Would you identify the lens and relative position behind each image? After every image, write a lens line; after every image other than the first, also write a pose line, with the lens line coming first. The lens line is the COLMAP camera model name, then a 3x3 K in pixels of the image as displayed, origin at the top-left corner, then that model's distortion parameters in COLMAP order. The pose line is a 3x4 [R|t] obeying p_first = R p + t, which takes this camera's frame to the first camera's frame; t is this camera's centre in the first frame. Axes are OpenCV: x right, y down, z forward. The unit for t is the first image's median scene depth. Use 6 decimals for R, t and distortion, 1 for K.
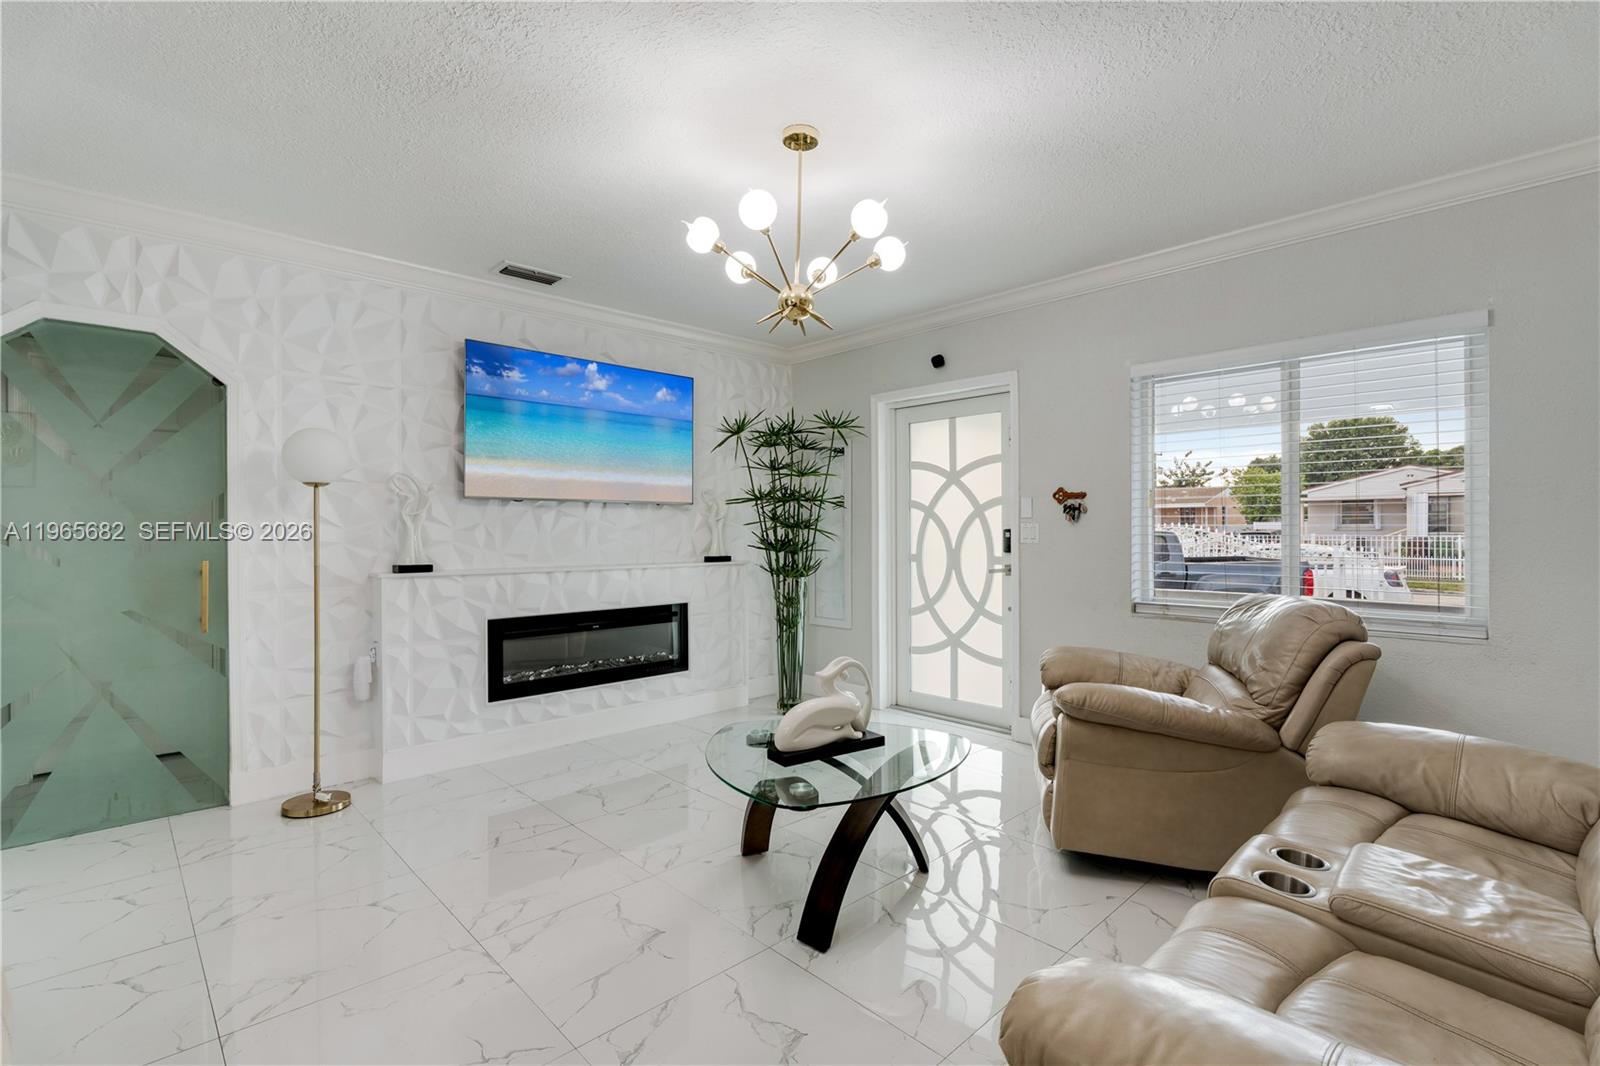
lens RADIAL K [[732.3, 0, 800.0], [0, 732.3, 533.0], [0, 0, 1]] dist [-0.013241, -0.000743]
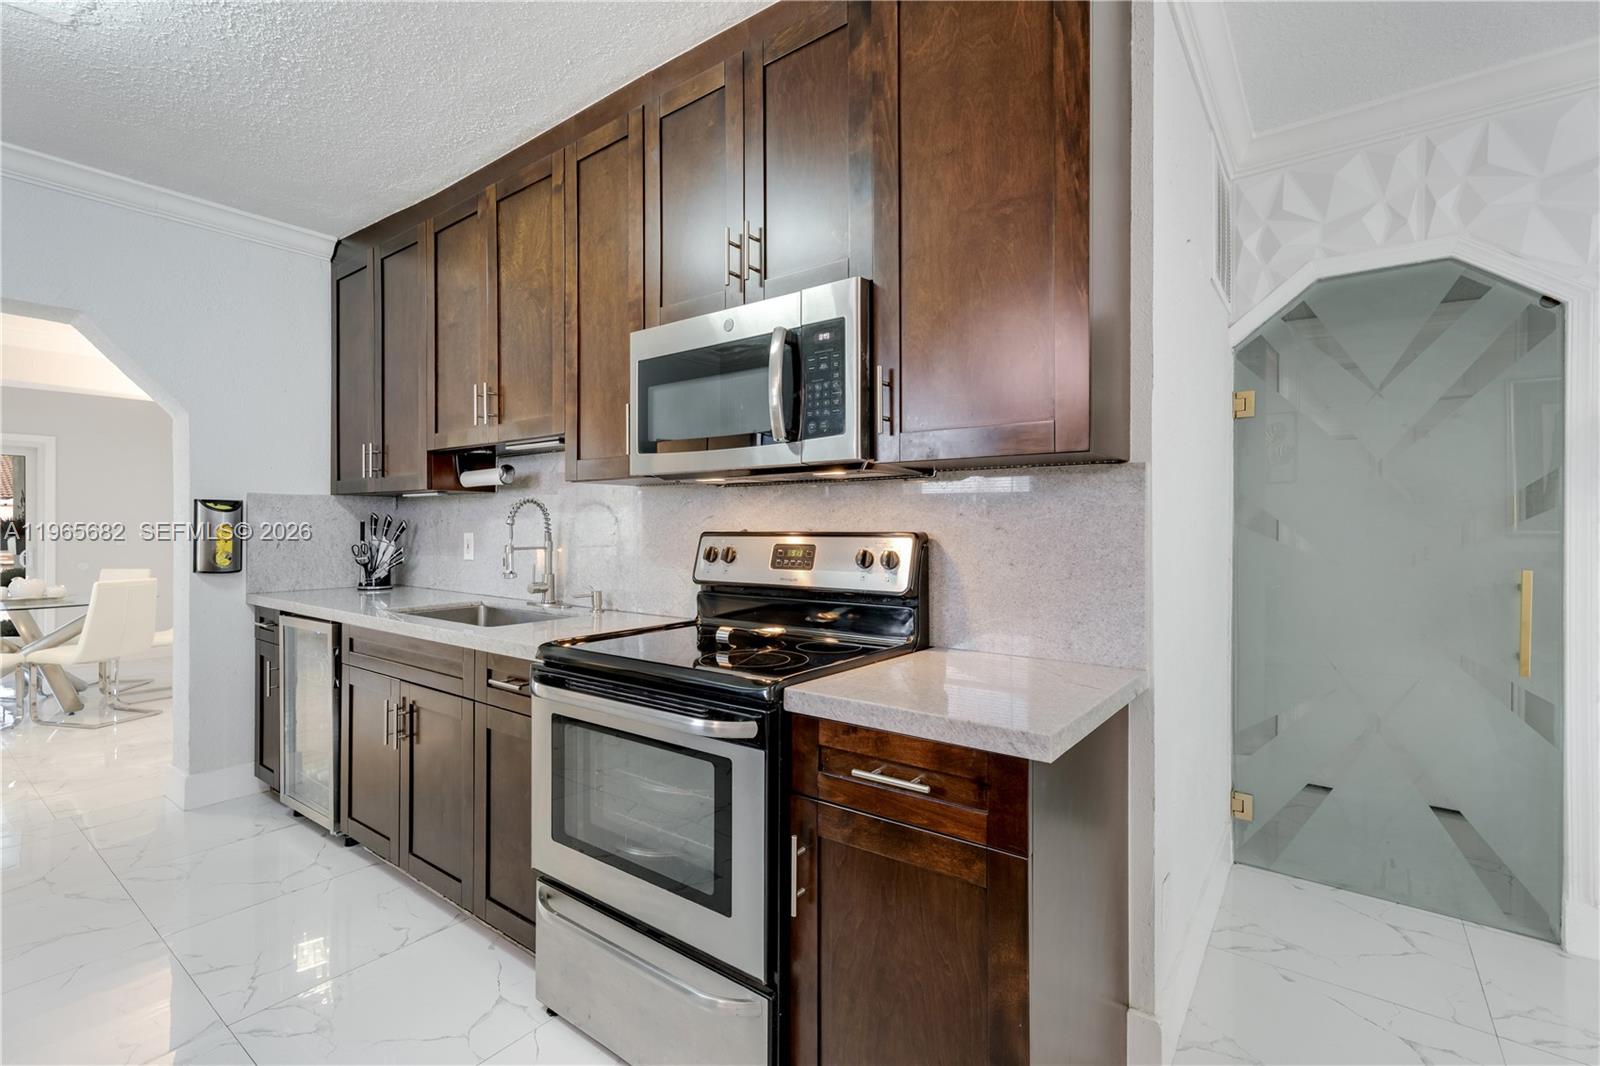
lens RADIAL K [[715.4, 0, 788.4], [0, 715.4, 529.8], [0, 0, 1]] dist [0.002451, 0.000224]
pose [[0.142648, 0.001649, -0.989772, -0.158141], [-0.008278, 0.999966, 0.000473, 0.003677], [0.989739, 0.008126, 0.142656, 0.137537]]
